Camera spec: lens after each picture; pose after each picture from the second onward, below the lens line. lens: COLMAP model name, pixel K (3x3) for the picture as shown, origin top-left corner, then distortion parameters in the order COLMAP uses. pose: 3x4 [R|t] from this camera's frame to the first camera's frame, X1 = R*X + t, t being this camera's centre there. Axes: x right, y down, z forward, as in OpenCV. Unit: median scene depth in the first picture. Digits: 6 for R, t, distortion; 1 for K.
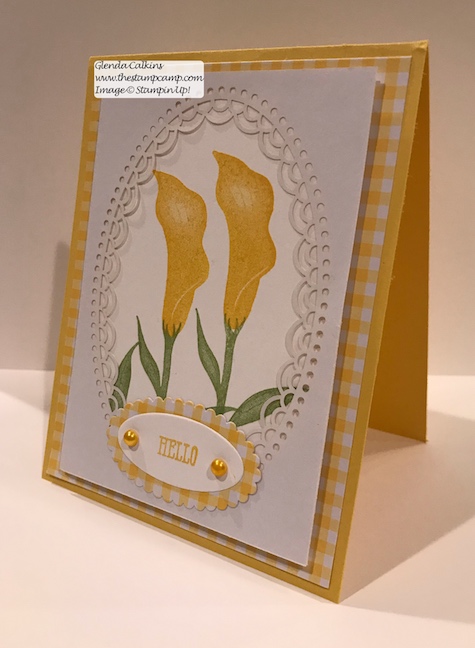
lens RADIAL K [[372.2, 0, 237.5], [0, 372.2, 324.0], [0, 0, 1]] dist [-0.001124, 0.000309]
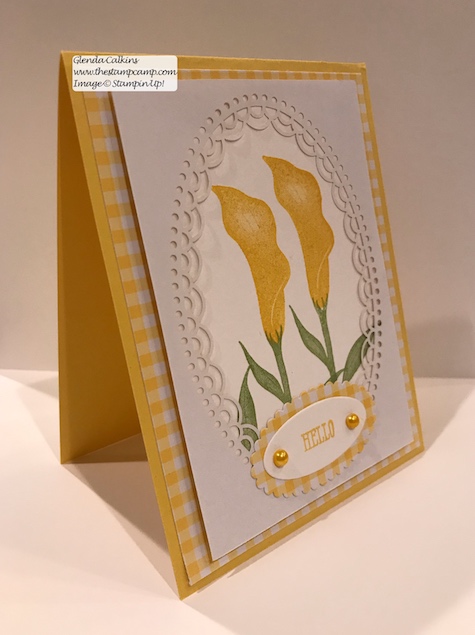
lens RADIAL K [[520.6, 0, 237.5], [0, 520.6, 317.5], [0, 0, 1]] dist [0.012174, -0.002366]
pose [[0.545104, -0.406012, 0.733496, -1.257816], [0.357006, 0.904033, 0.235097, -0.400701], [-0.758557, 0.133710, 0.637741, 0.184584]]
